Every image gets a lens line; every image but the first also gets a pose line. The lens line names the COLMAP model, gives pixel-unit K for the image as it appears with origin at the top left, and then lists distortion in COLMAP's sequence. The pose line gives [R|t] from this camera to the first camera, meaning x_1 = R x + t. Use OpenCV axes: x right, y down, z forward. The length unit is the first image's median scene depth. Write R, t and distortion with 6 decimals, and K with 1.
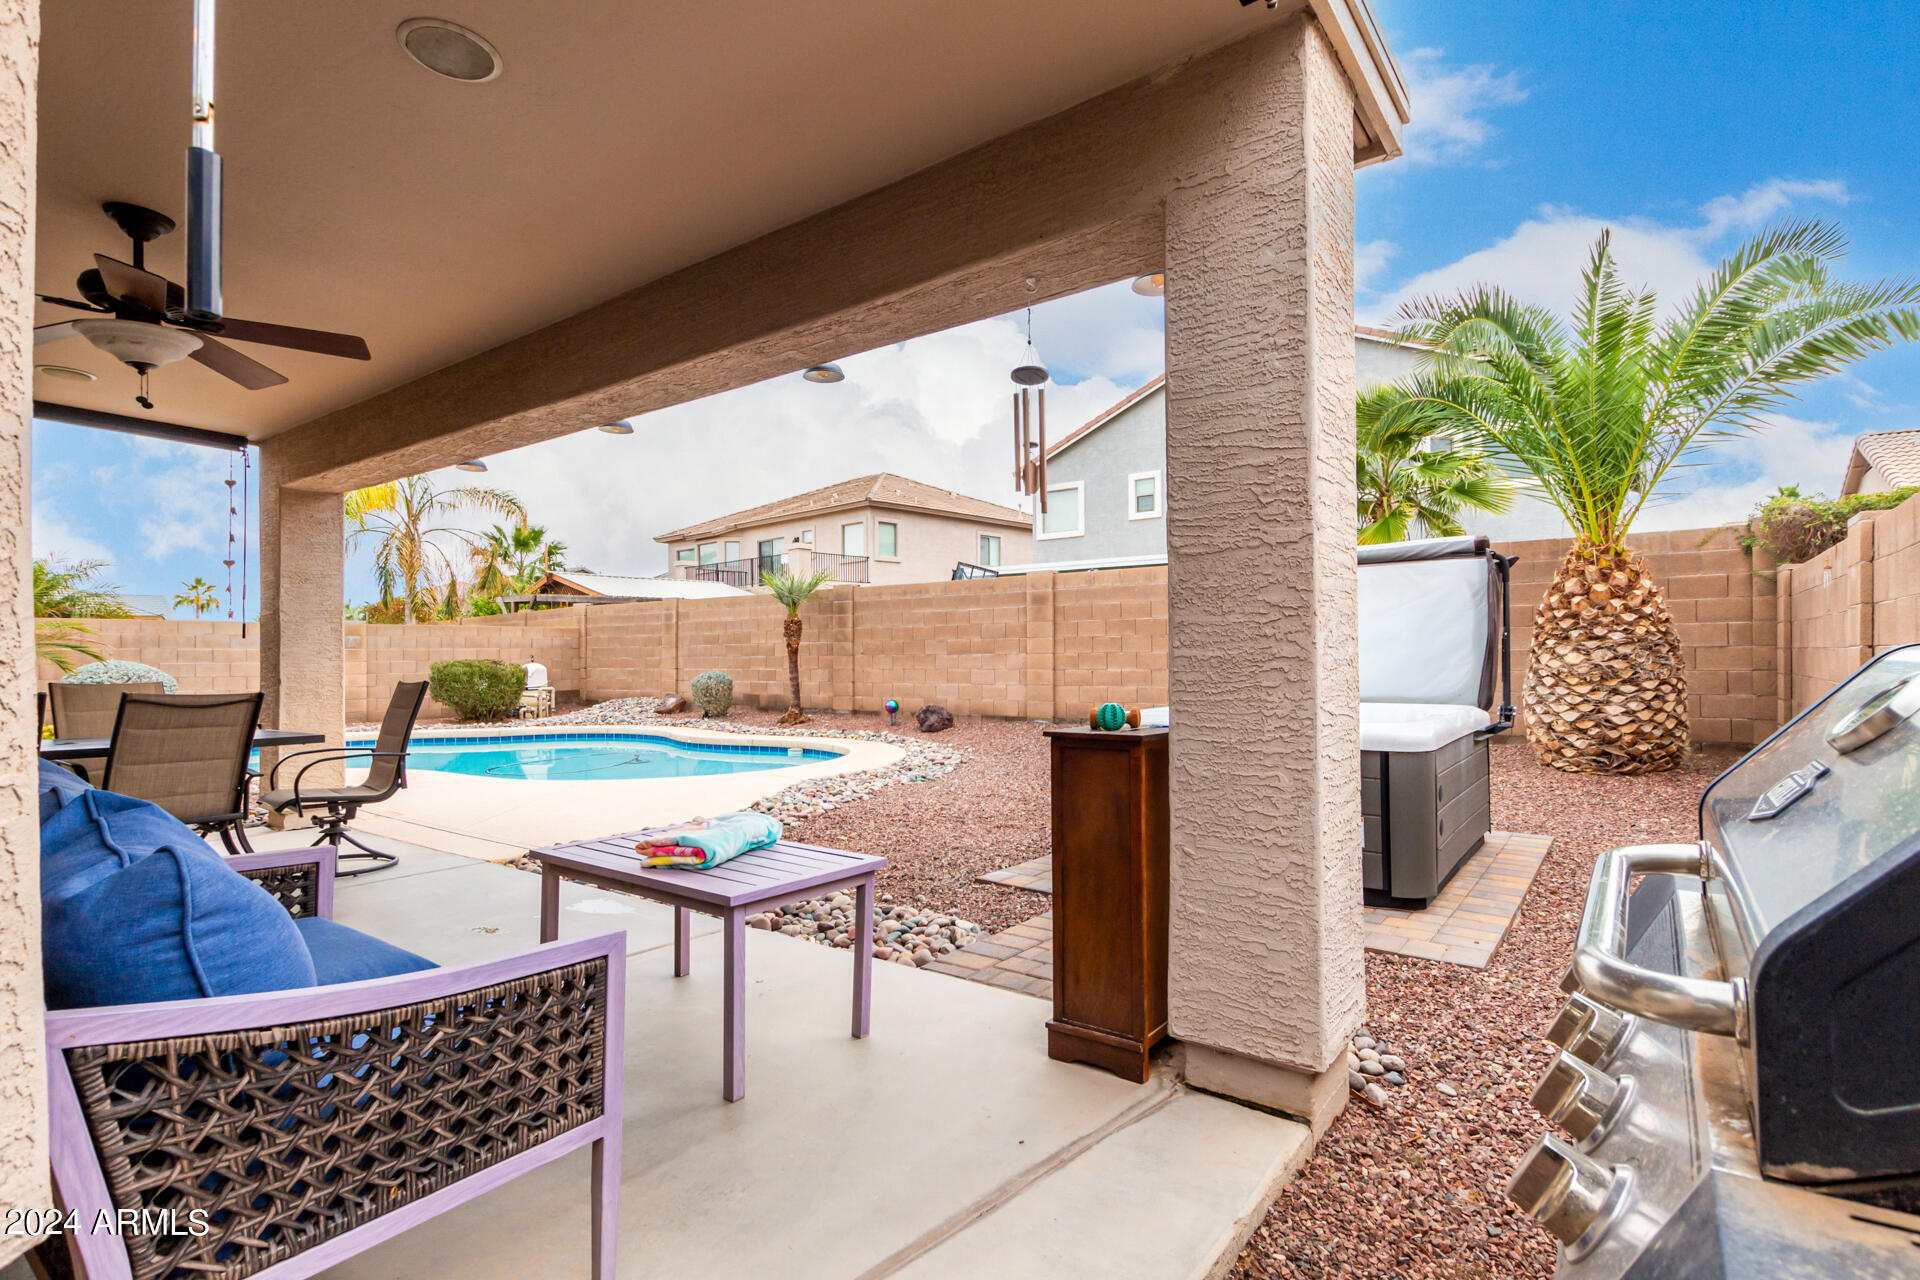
lens RADIAL K [[878.7, 0, 960.1], [0, 878.7, 655.2], [0, 0, 1]] dist [0.004669, 0.000163]
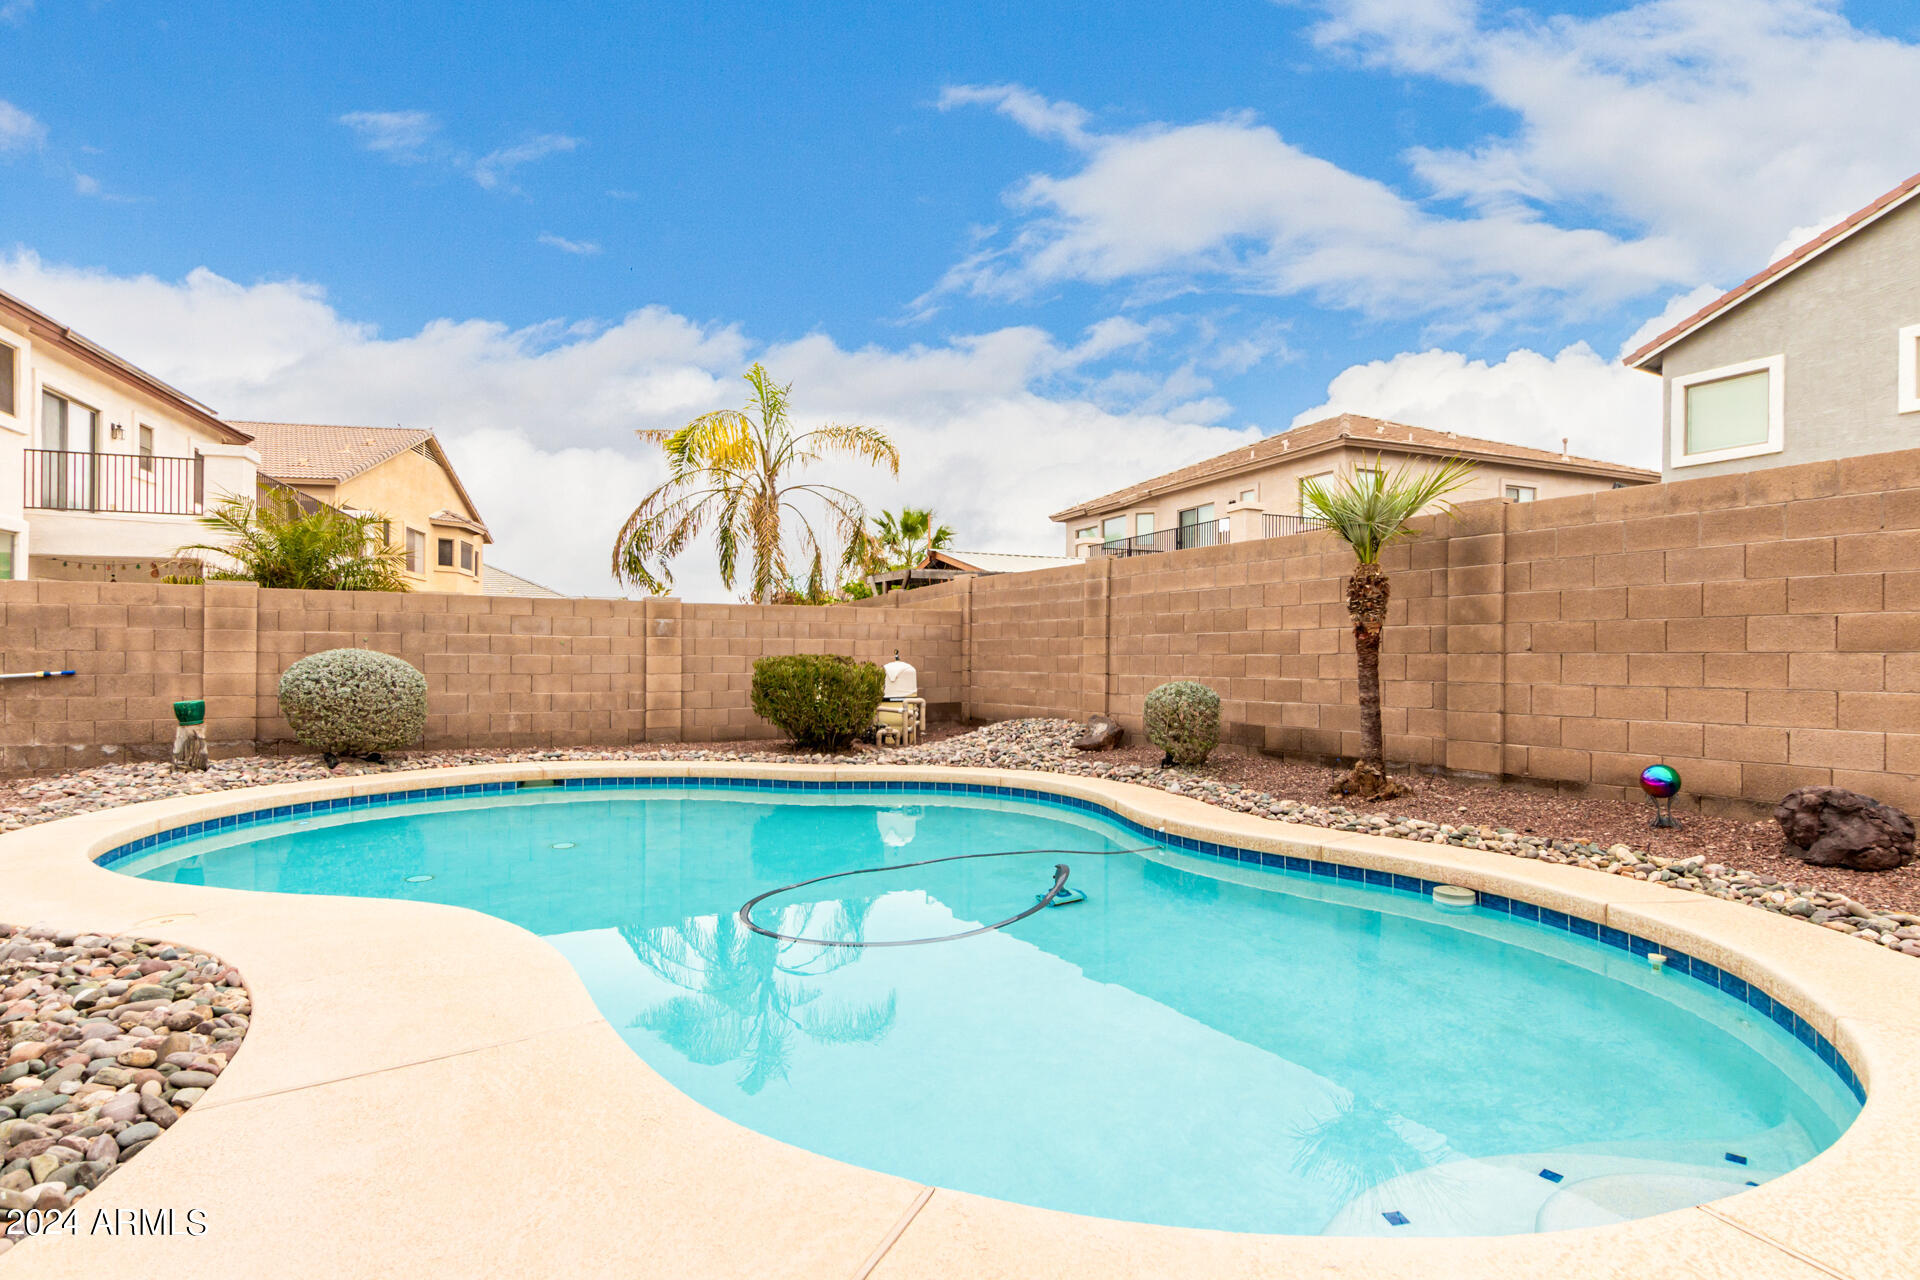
lens RADIAL K [[834.3, 0, 960.0], [0, 834.3, 640.0], [0, 0, 1]] dist [0.001843, 0.000144]
pose [[0.911807, 0.003019, -0.410608, -0.186893], [-0.012564, 0.999710, -0.020551, 0.005283], [0.410426, 0.023898, 0.911581, 0.454820]]
